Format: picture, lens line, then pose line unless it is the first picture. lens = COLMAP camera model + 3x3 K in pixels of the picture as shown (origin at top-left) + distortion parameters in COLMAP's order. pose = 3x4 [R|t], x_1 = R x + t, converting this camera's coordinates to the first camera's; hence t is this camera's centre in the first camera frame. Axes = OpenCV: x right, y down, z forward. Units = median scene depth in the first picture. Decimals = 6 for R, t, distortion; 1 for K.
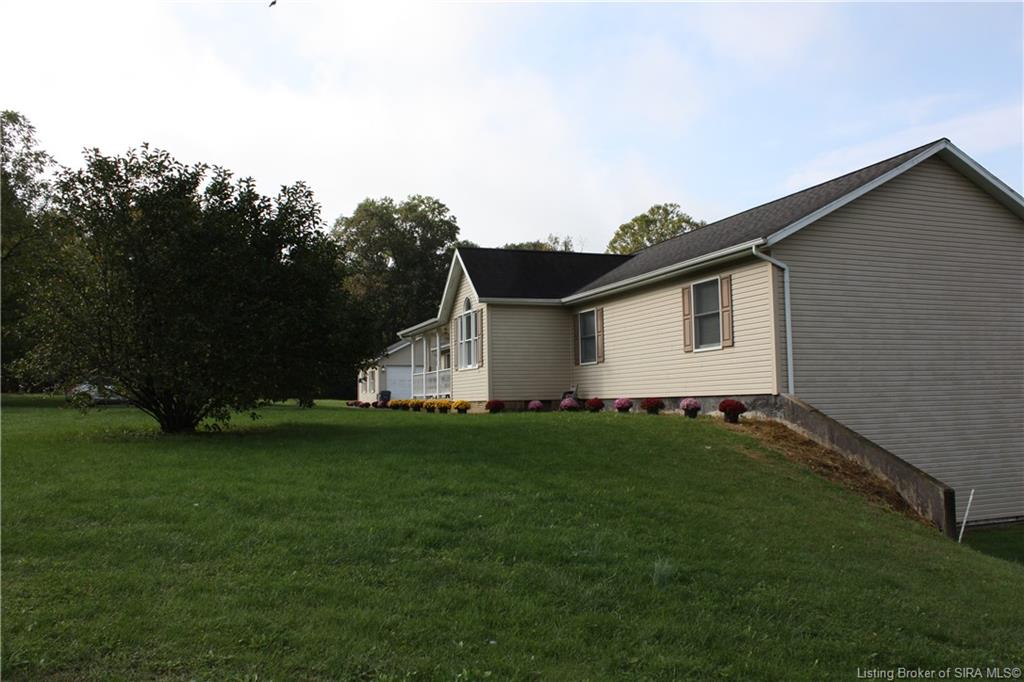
lens RADIAL K [[859.3, 0, 512.9], [0, 859.3, 337.3], [0, 0, 1]] dist [-0.104026, 0.031966]
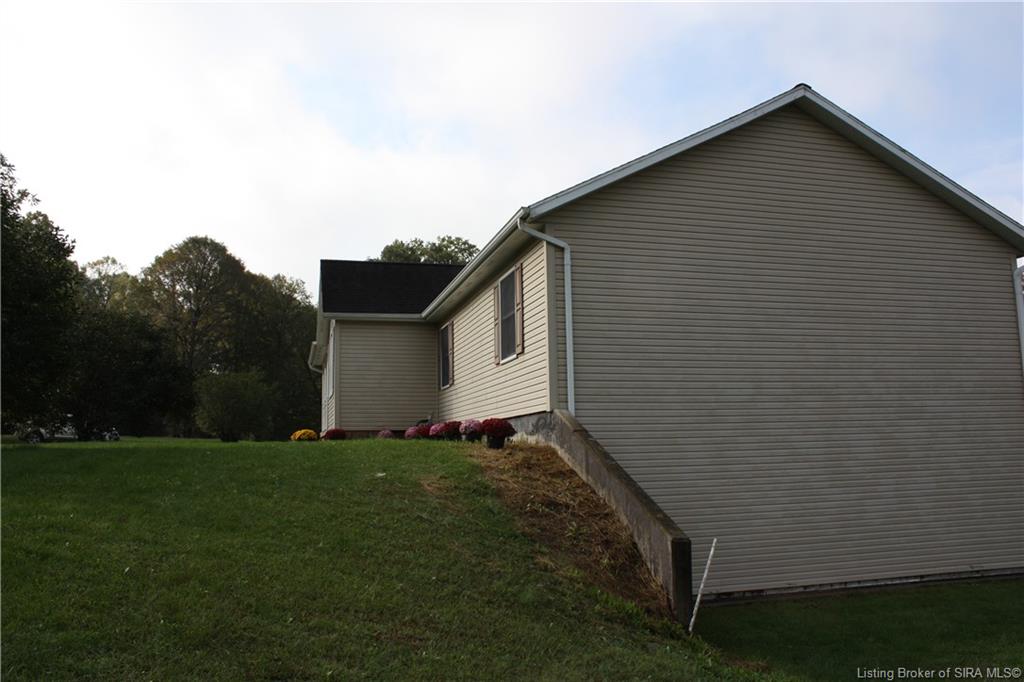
lens RADIAL K [[859.3, 0, 514.0], [0, 859.3, 334.7], [0, 0, 1]] dist [-0.104026, 0.031966]
pose [[0.996546, -0.012114, -0.082149, 0.328253], [0.007305, 0.998255, -0.058589, 0.042104], [0.082715, 0.057787, 0.994896, 0.218550]]
